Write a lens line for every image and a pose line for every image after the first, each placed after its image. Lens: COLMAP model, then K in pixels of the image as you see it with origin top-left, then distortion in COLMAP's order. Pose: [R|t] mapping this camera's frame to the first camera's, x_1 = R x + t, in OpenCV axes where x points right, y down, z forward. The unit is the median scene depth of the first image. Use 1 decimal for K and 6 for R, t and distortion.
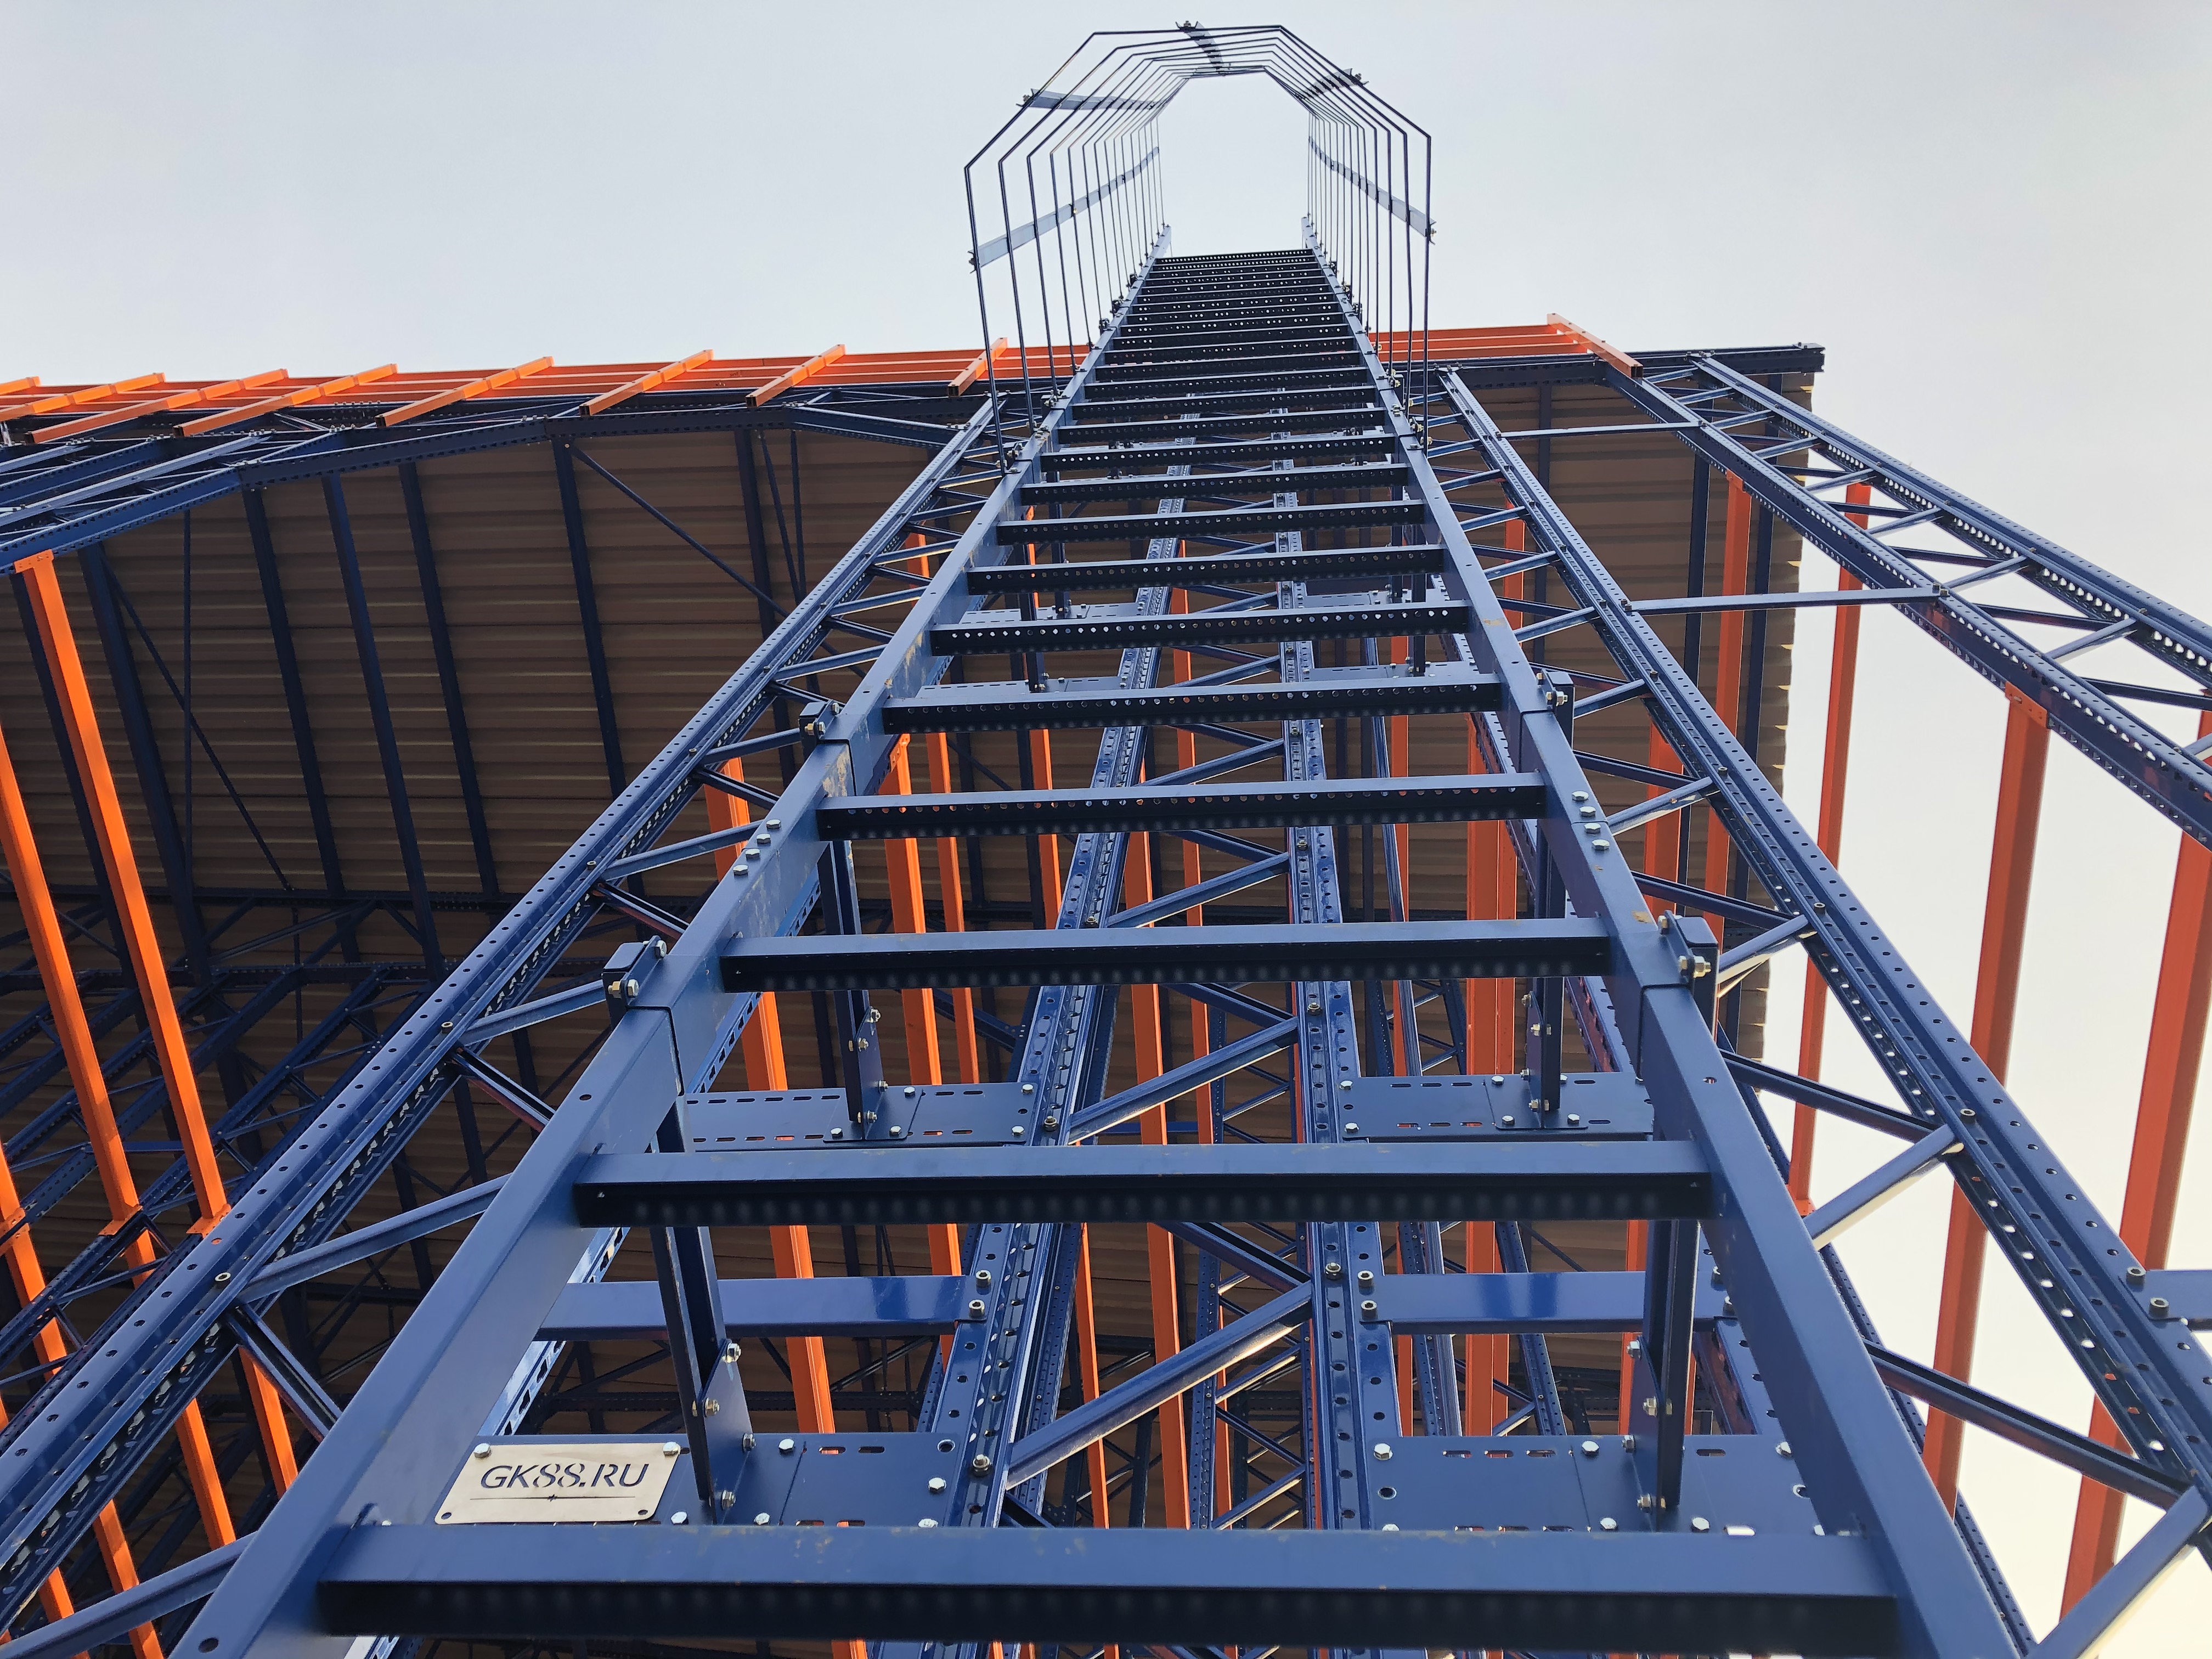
lens RADIAL K [[1831.4, 0, 1100.3], [0, 1831.4, 812.9], [0, 0, 1]] dist [0.026821, -0.008304]
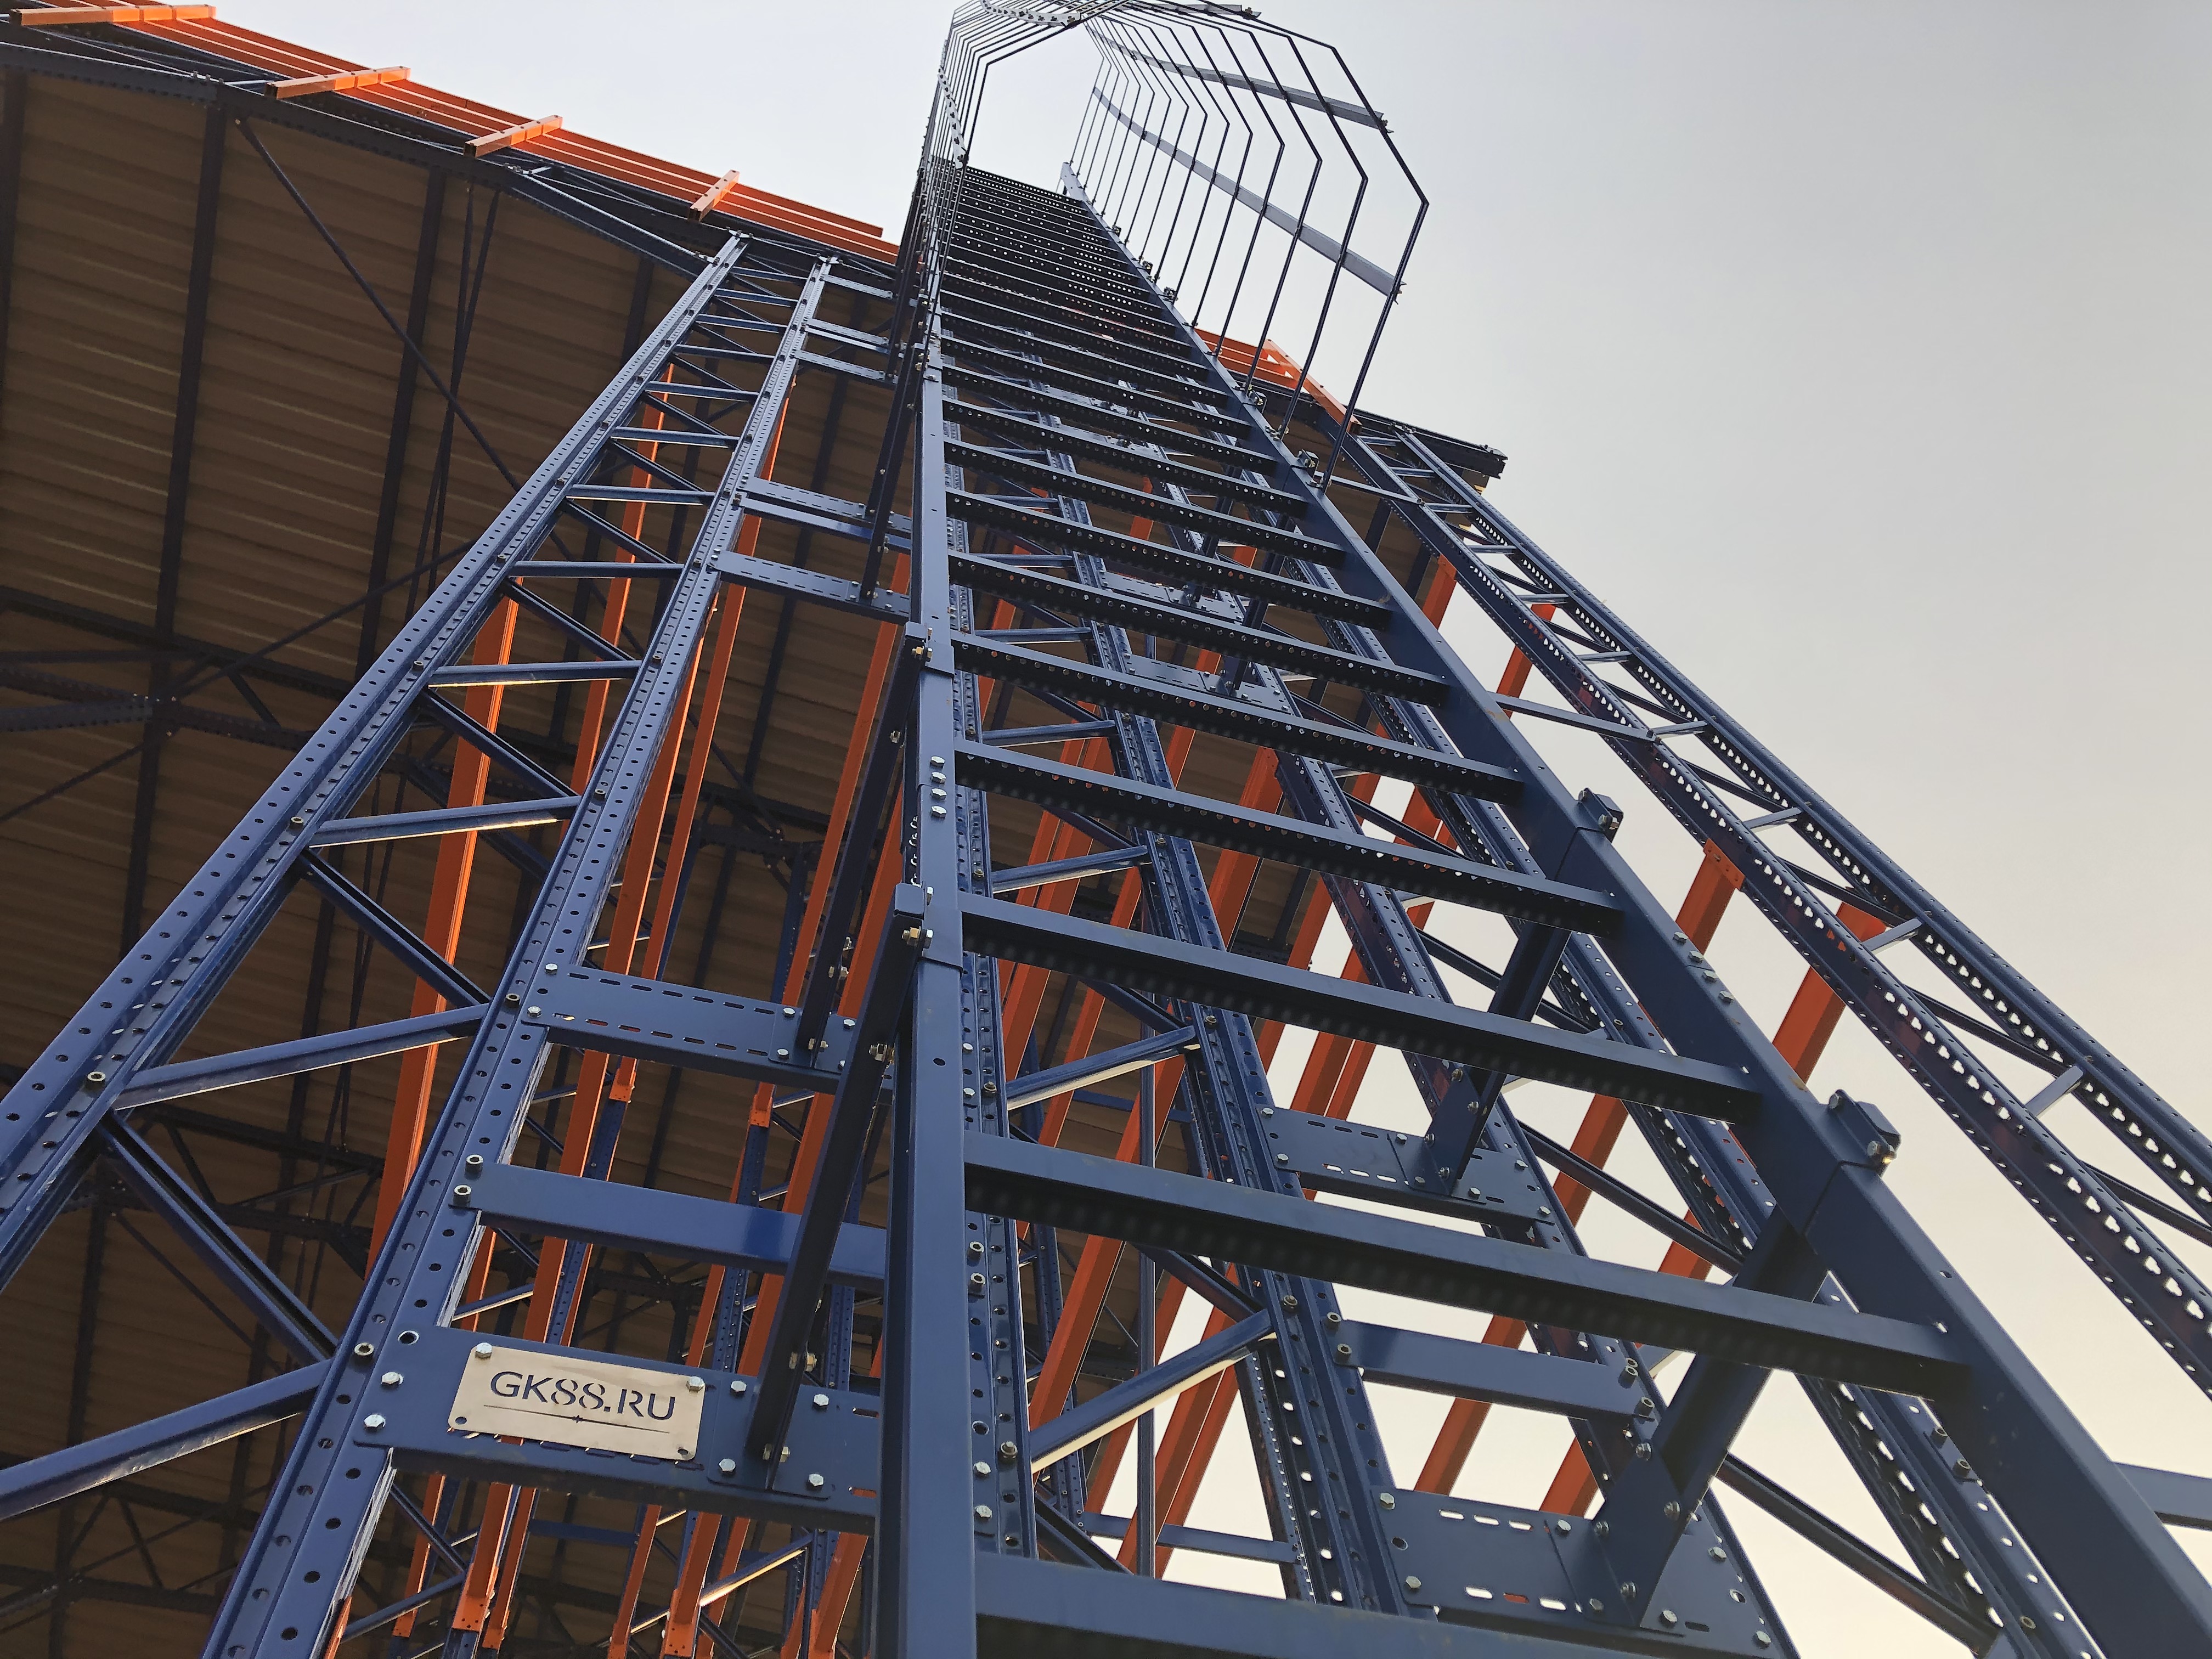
lens RADIAL K [[1831.4, 0, 1112.2], [0, 1831.4, 805.7], [0, 0, 1]] dist [0.026821, -0.008304]
pose [[0.923681, 0.251815, 0.288794, -0.167805], [-0.264677, 0.964320, 0.005701, -0.000501], [-0.277054, -0.081703, 0.957374, 0.028426]]
